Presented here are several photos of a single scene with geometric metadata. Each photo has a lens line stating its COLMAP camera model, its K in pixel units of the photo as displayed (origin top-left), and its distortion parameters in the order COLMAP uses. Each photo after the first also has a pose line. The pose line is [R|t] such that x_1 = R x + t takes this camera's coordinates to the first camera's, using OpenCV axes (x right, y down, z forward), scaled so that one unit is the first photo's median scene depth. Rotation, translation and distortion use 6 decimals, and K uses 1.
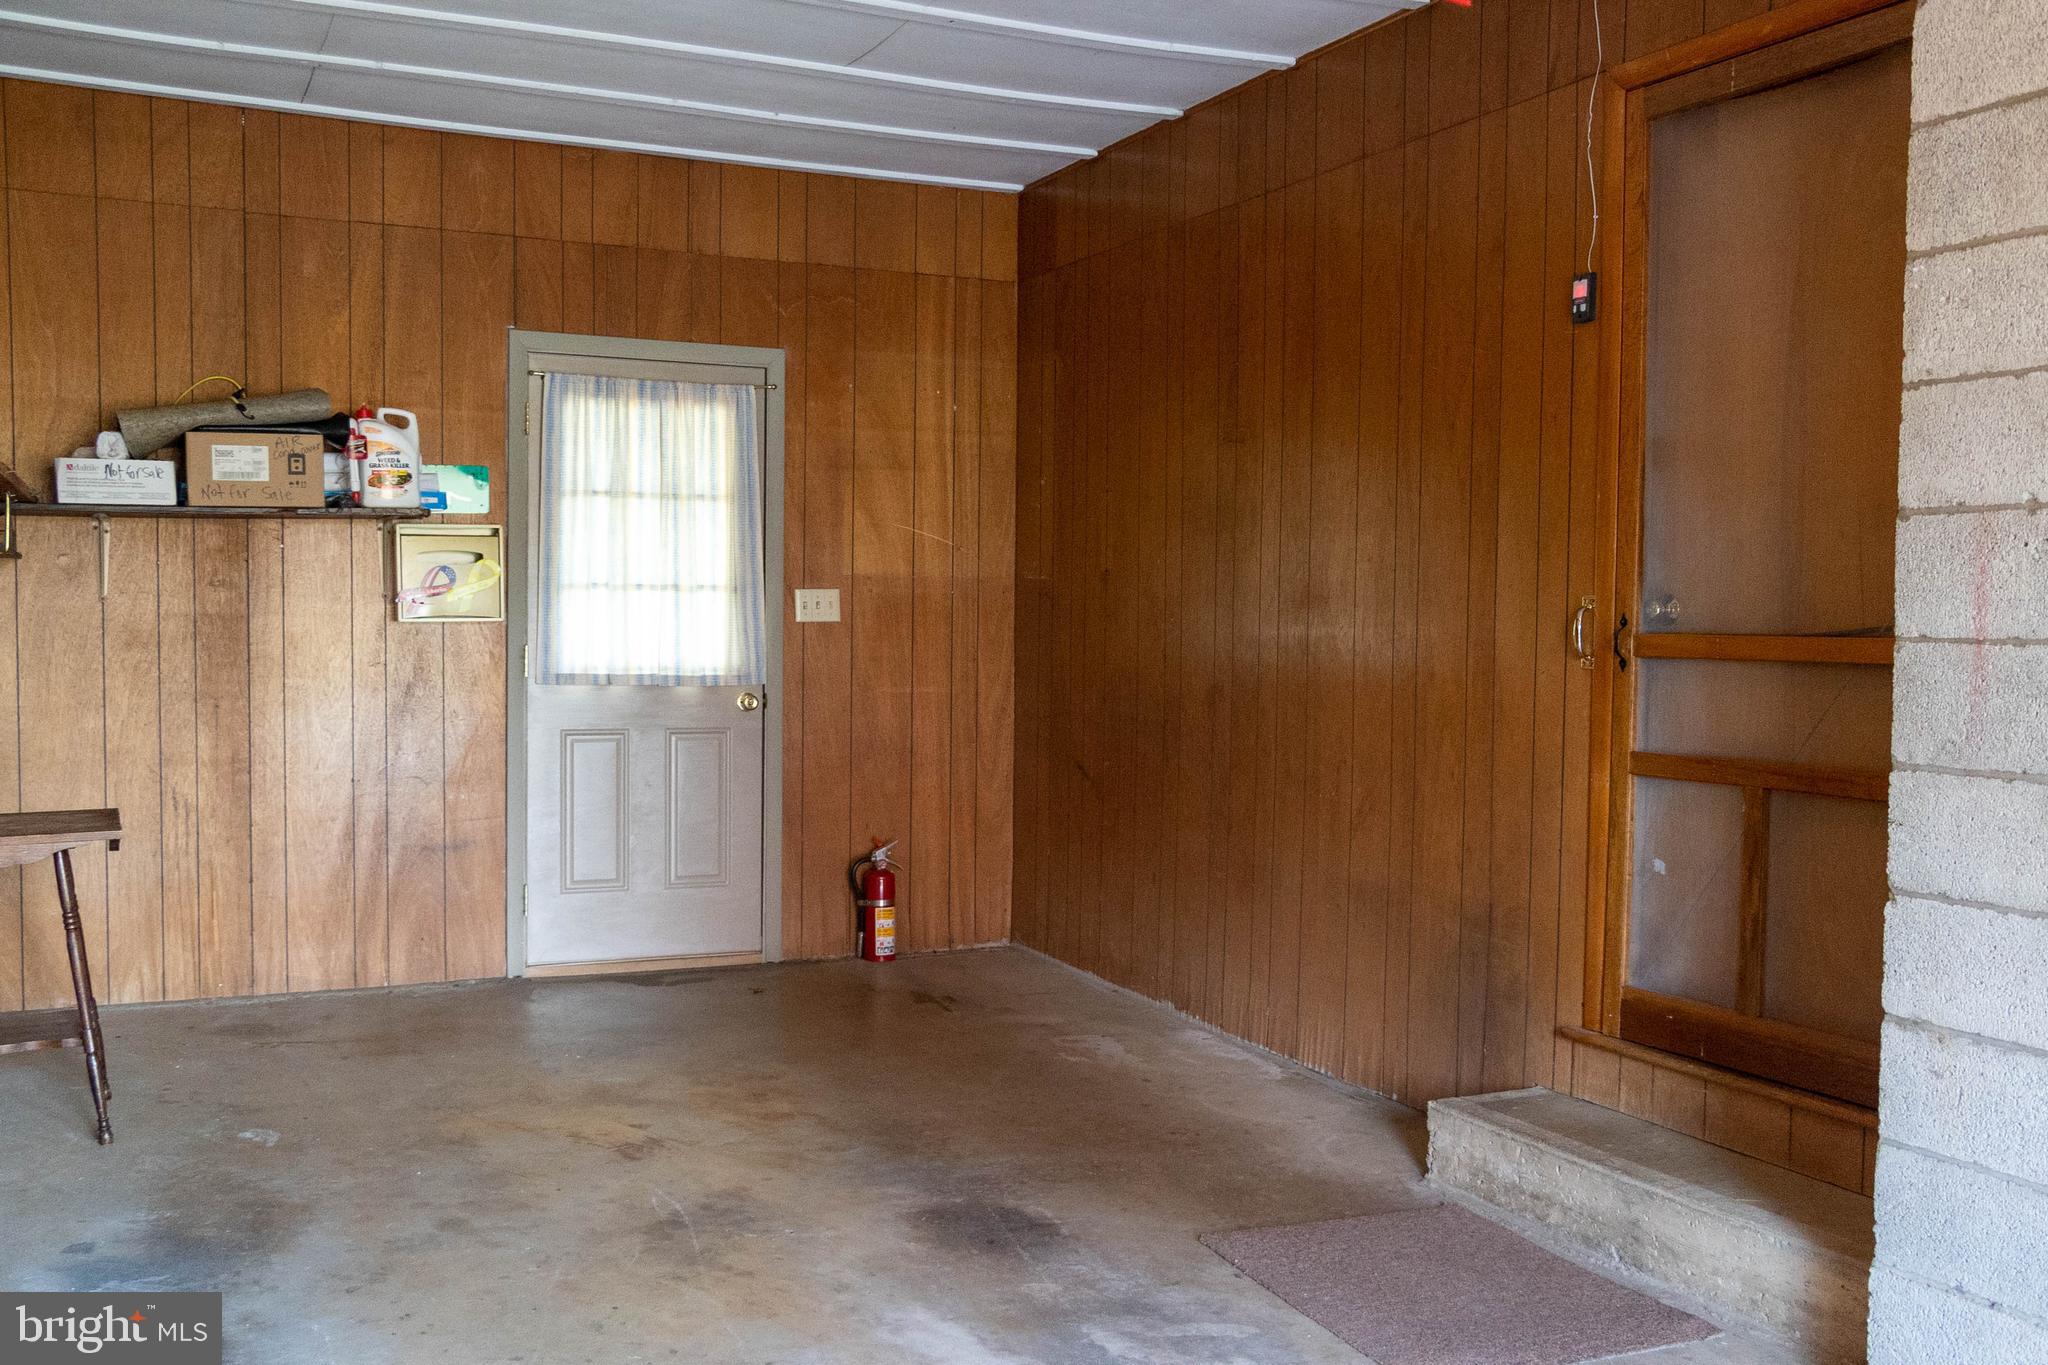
lens RADIAL K [[1938.9, 0, 1022.9], [0, 1938.9, 710.3], [0, 0, 1]] dist [-0.034222, 0.098746]
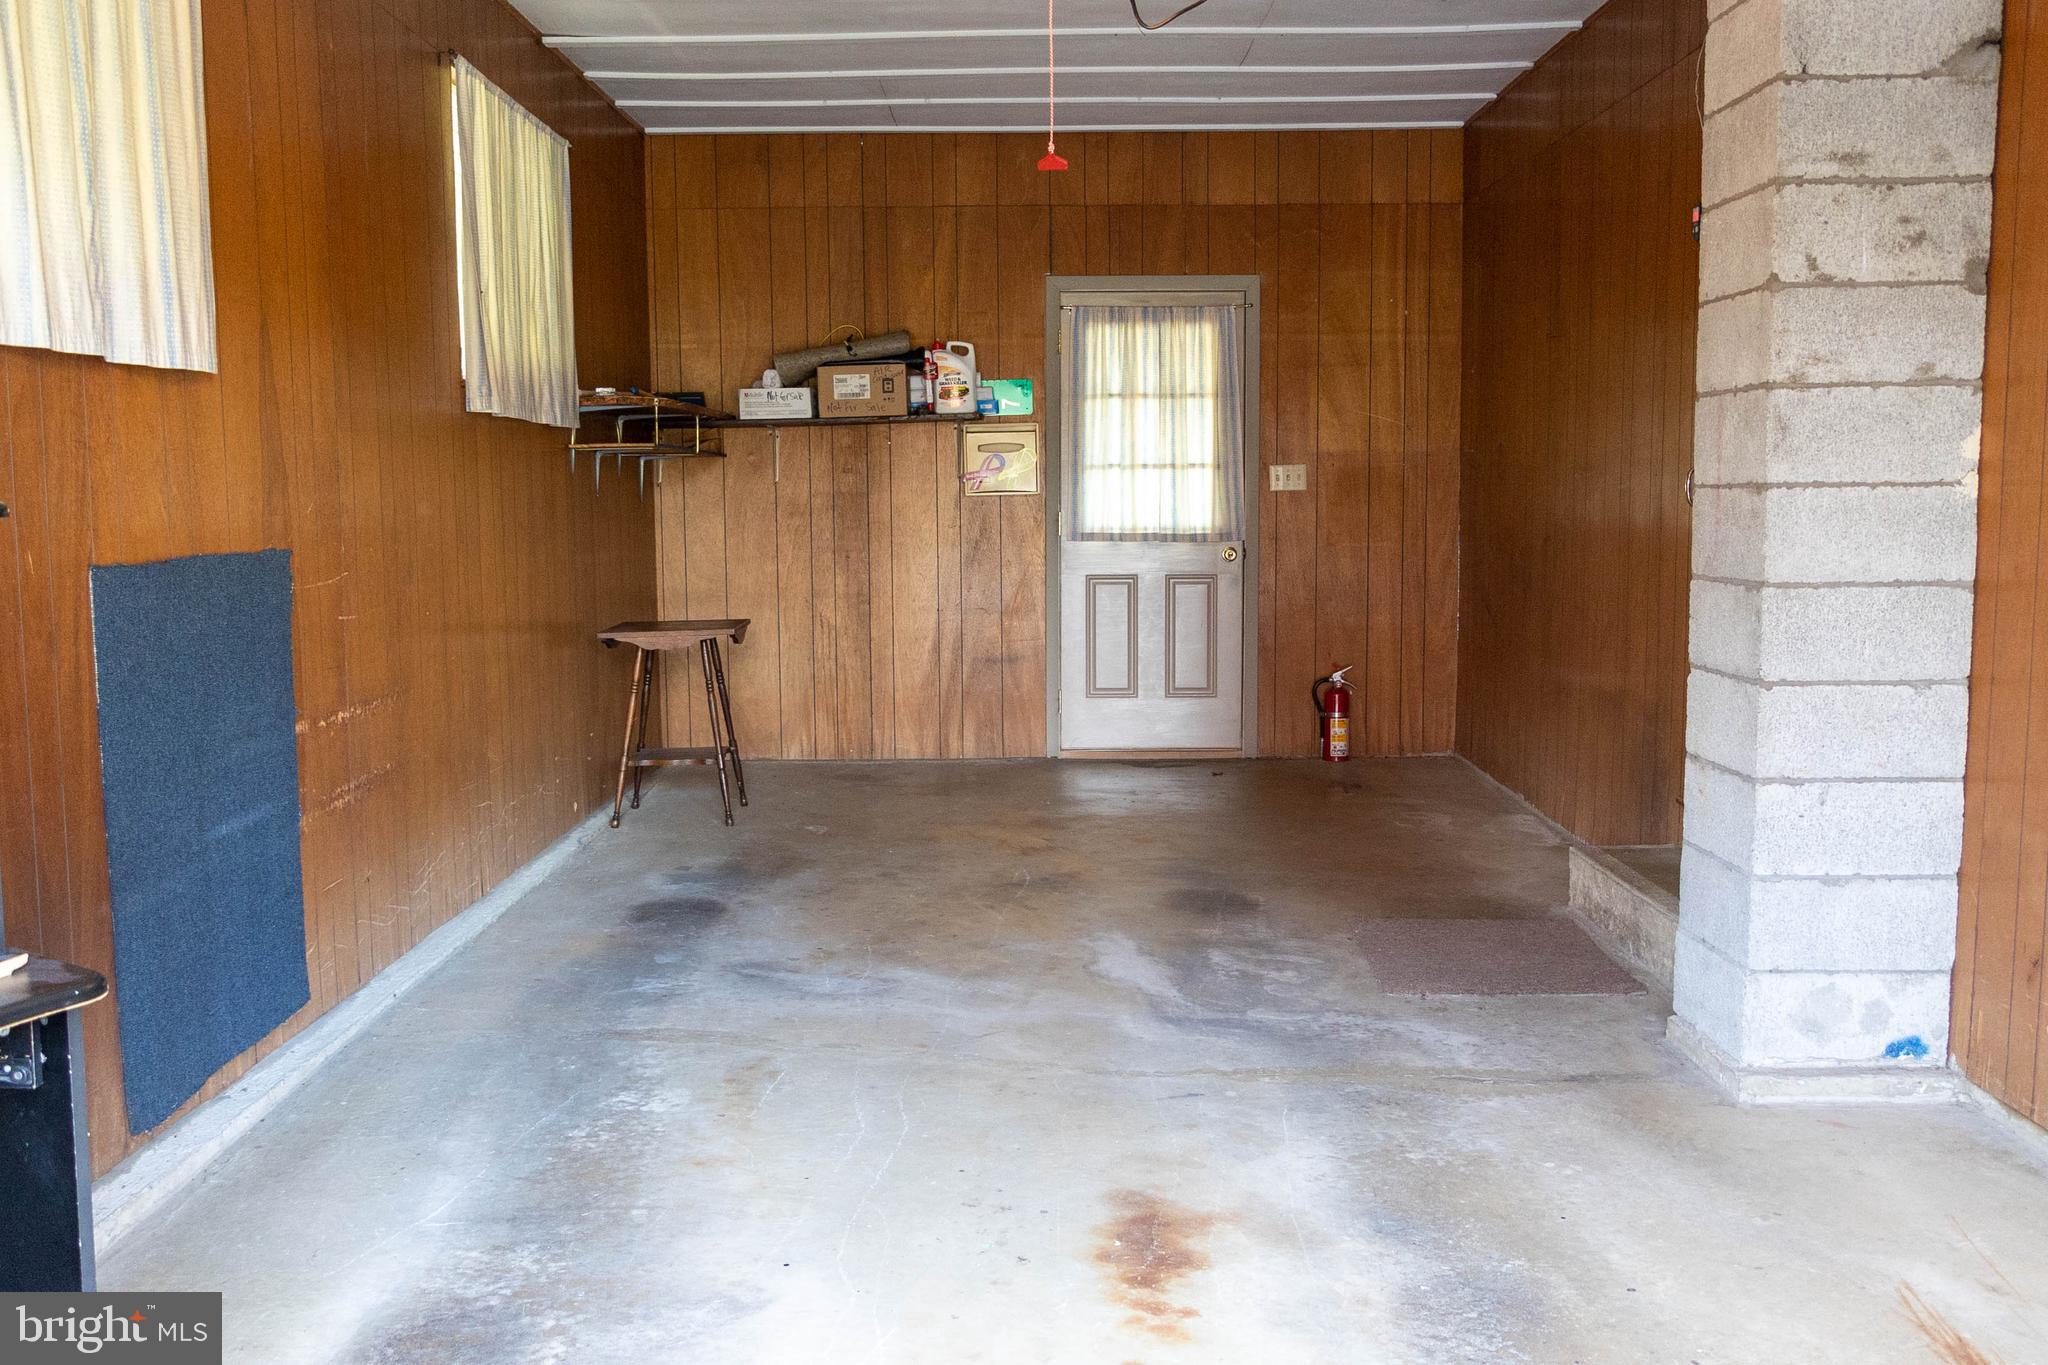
lens RADIAL K [[1938.9, 0, 1022.9], [0, 1938.9, 710.3], [0, 0, 1]] dist [-0.034222, 0.098746]
pose [[0.905638, 0.029888, -0.422997, 0.297075], [-0.003083, 0.997951, 0.063912, 0.018330], [0.424041, -0.056577, 0.903874, -0.239574]]
